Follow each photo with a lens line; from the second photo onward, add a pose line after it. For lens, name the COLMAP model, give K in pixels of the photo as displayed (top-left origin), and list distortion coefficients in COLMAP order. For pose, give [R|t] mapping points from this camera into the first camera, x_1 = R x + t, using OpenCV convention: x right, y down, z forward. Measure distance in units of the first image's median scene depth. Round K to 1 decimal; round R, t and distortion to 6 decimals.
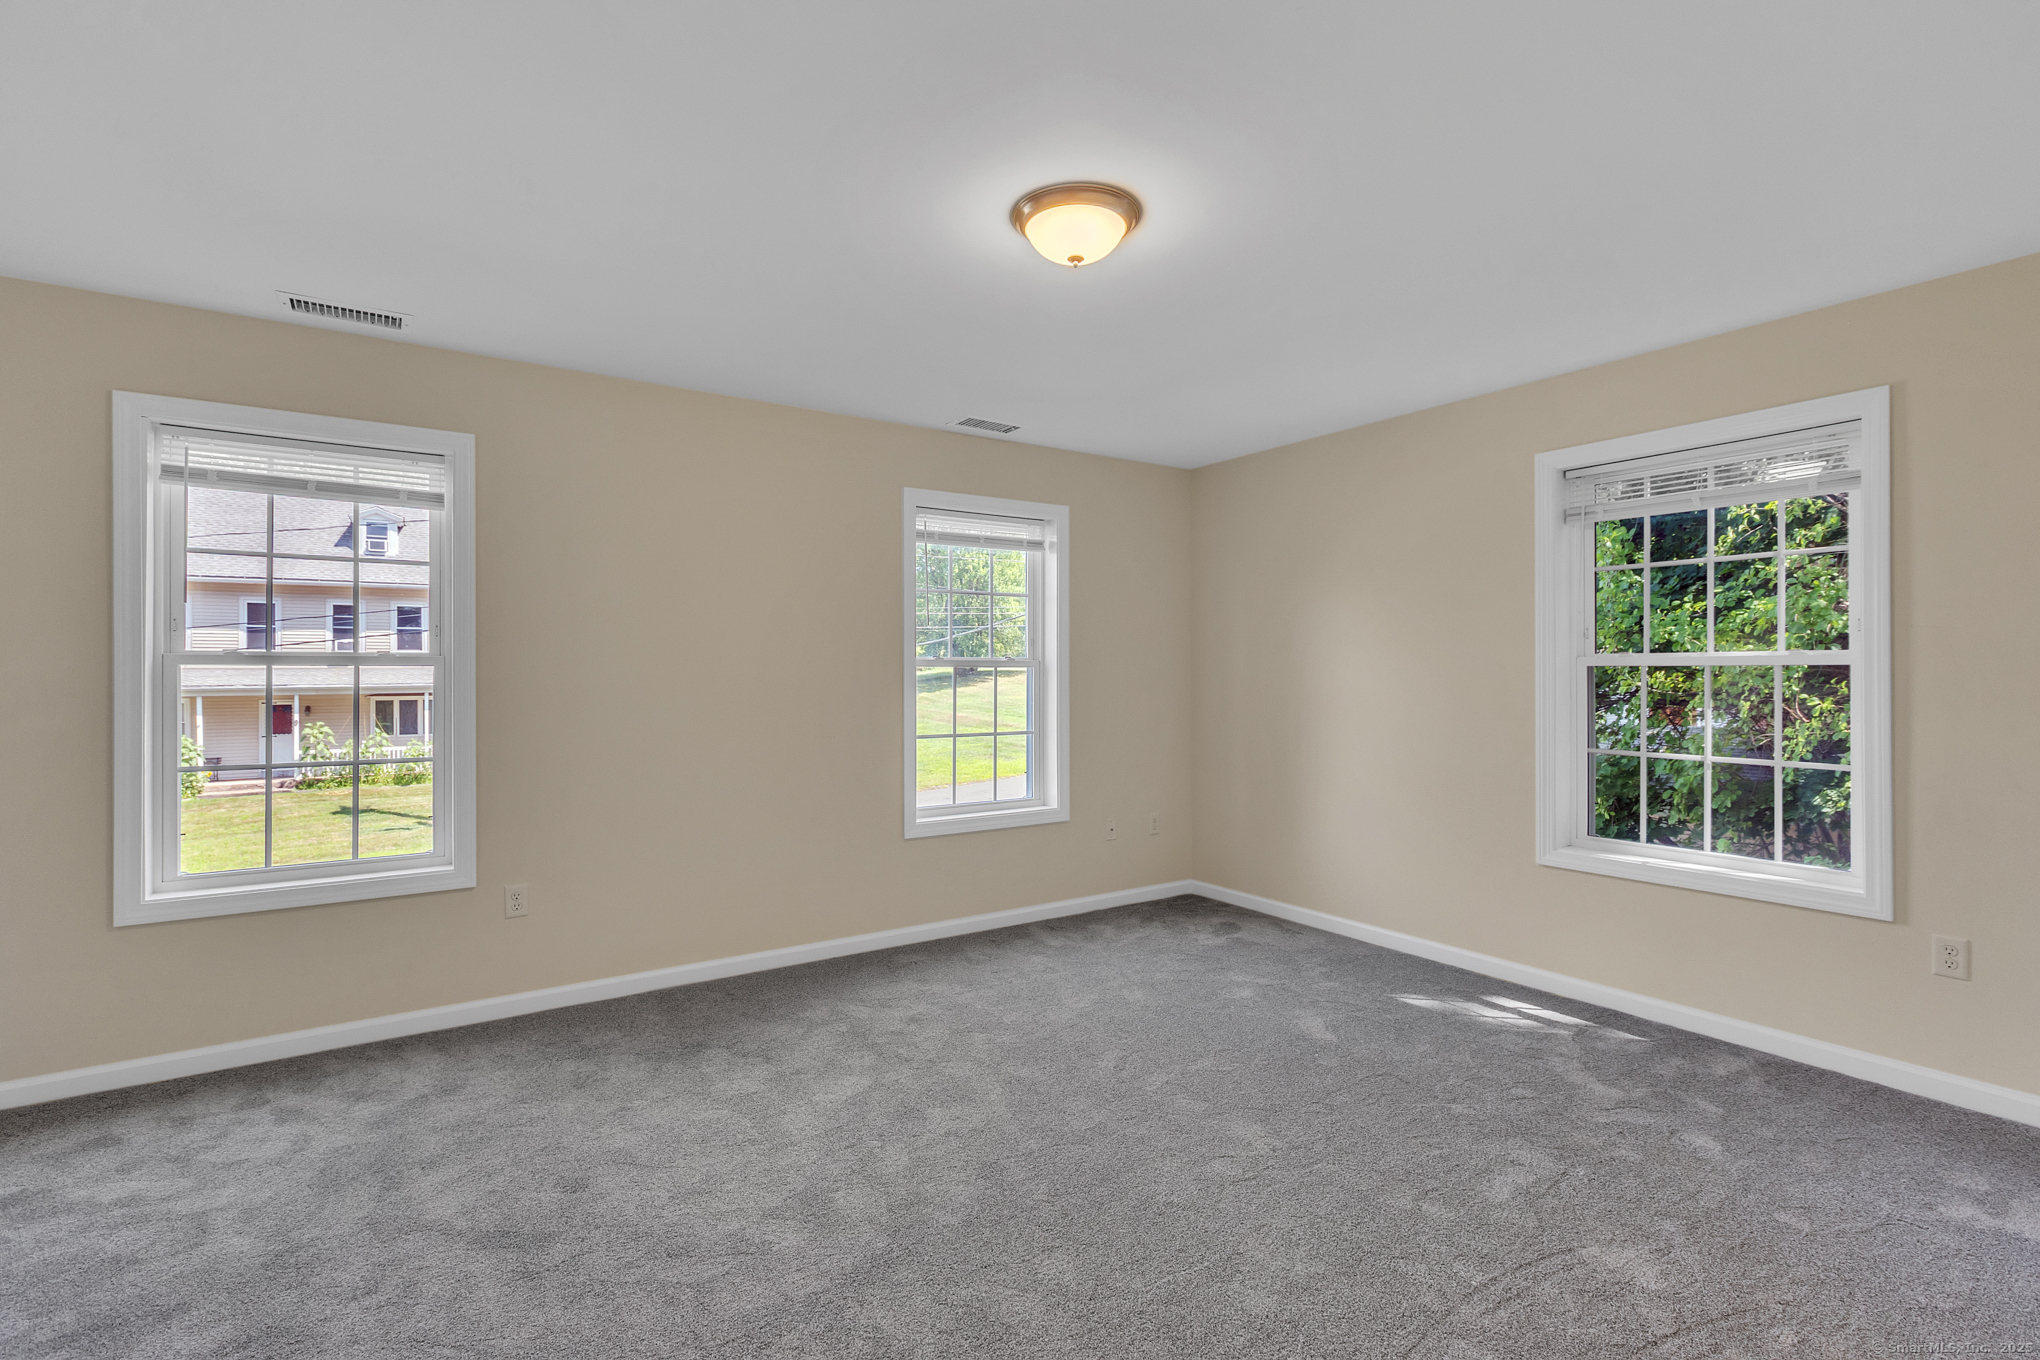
lens RADIAL K [[924.1, 0, 1006.9], [0, 924.1, 679.5], [0, 0, 1]] dist [0.000055, -0.000836]
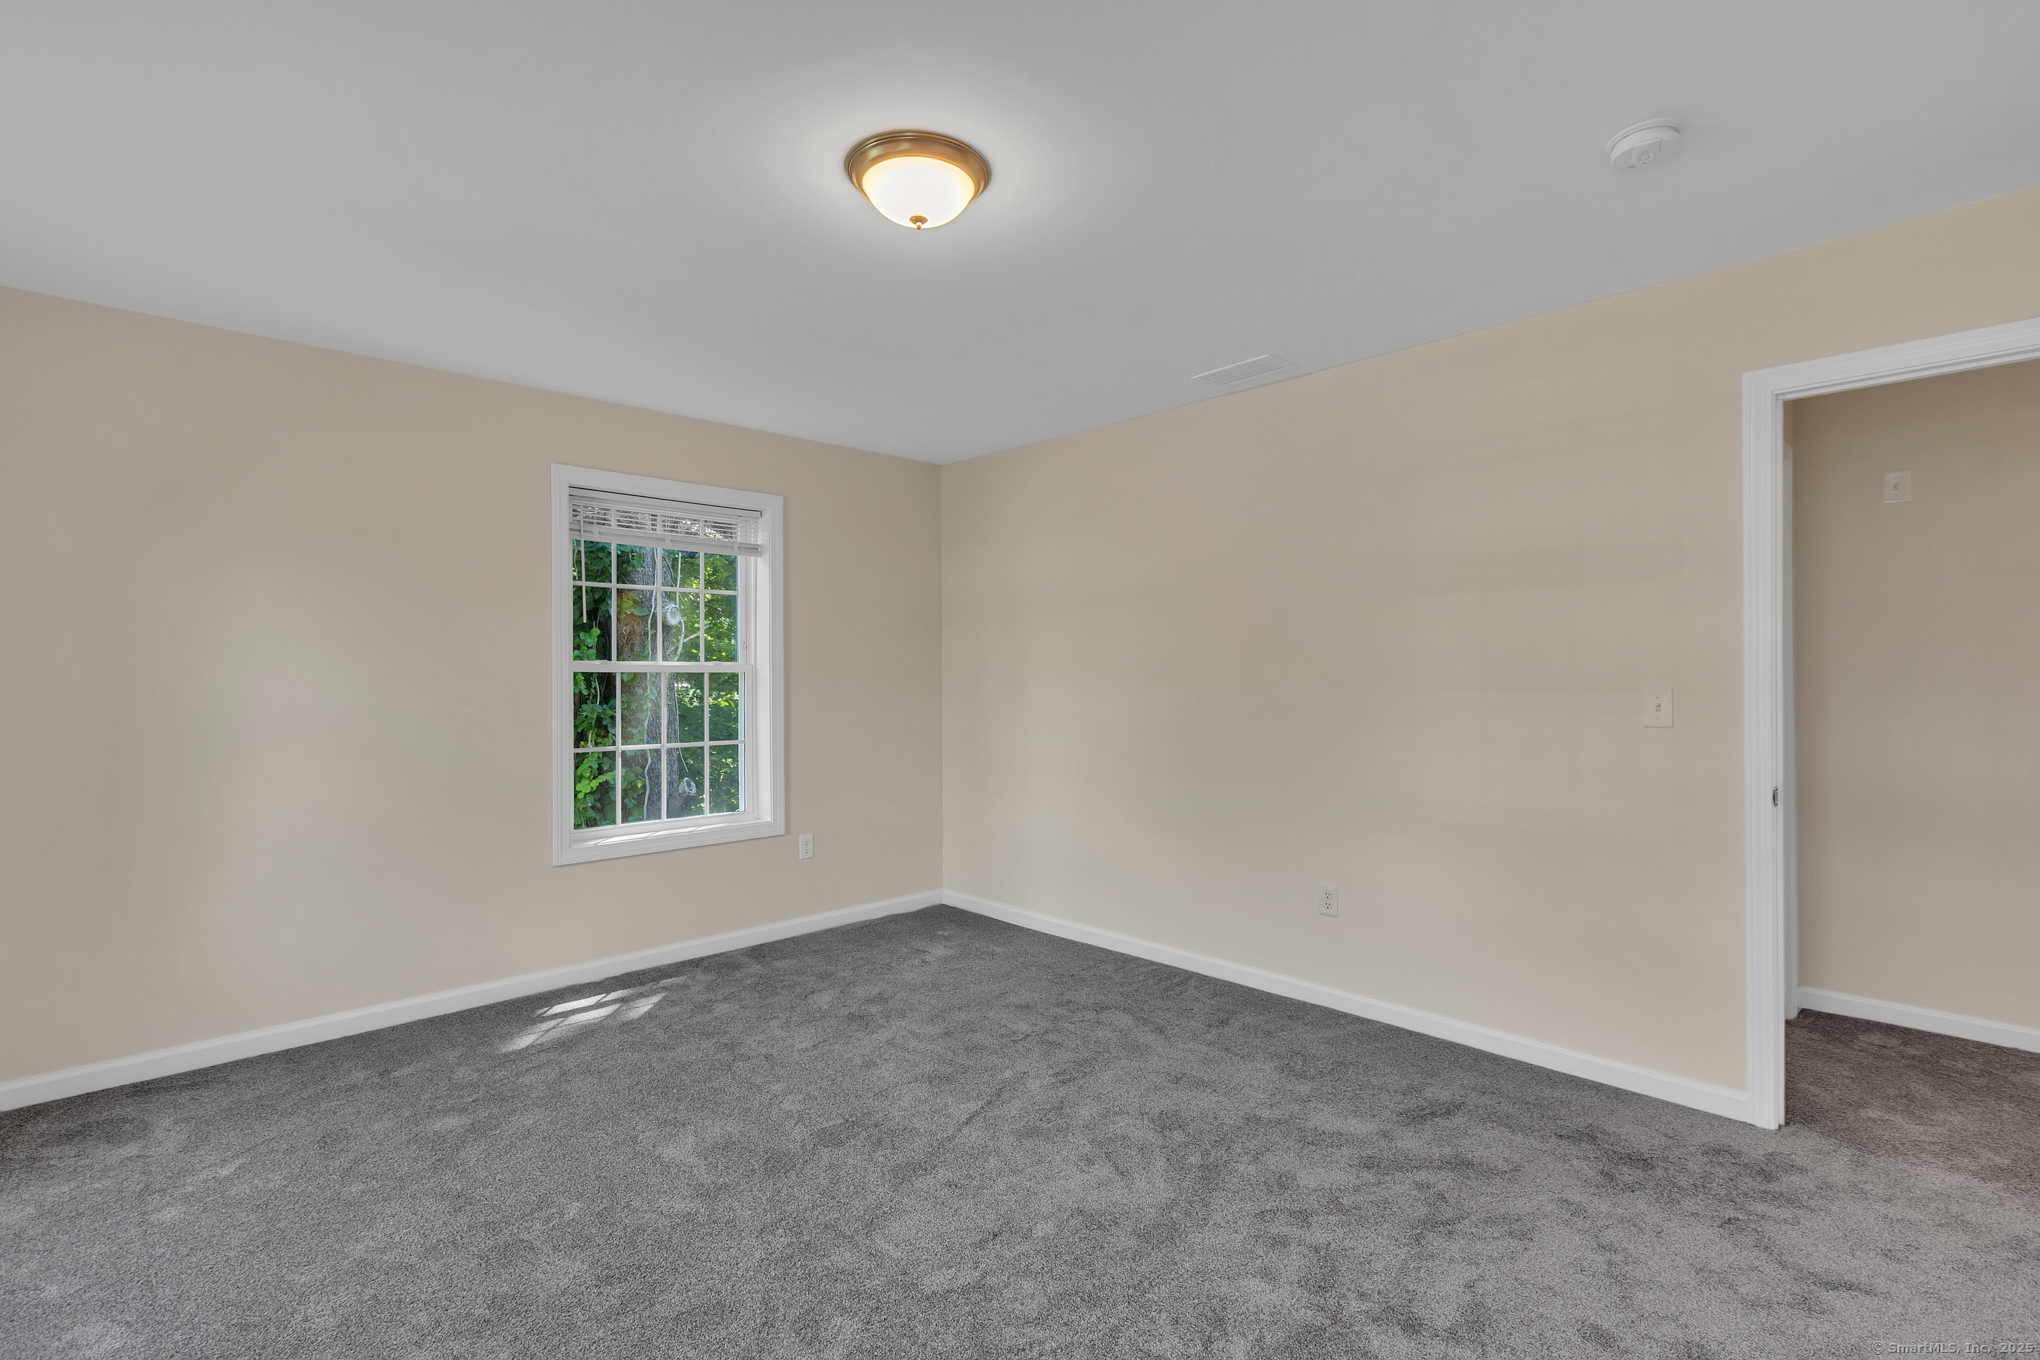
lens RADIAL K [[917.0, 0, 1023.3], [0, 917.0, 675.1], [0, 0, 1]] dist [0.000844, -0.001027]
pose [[-0.179075, 0.003409, 0.983830, -0.557798], [0.004786, 0.999985, -0.002594, -0.005349], [-0.983824, 0.004244, -0.179088, 0.732151]]
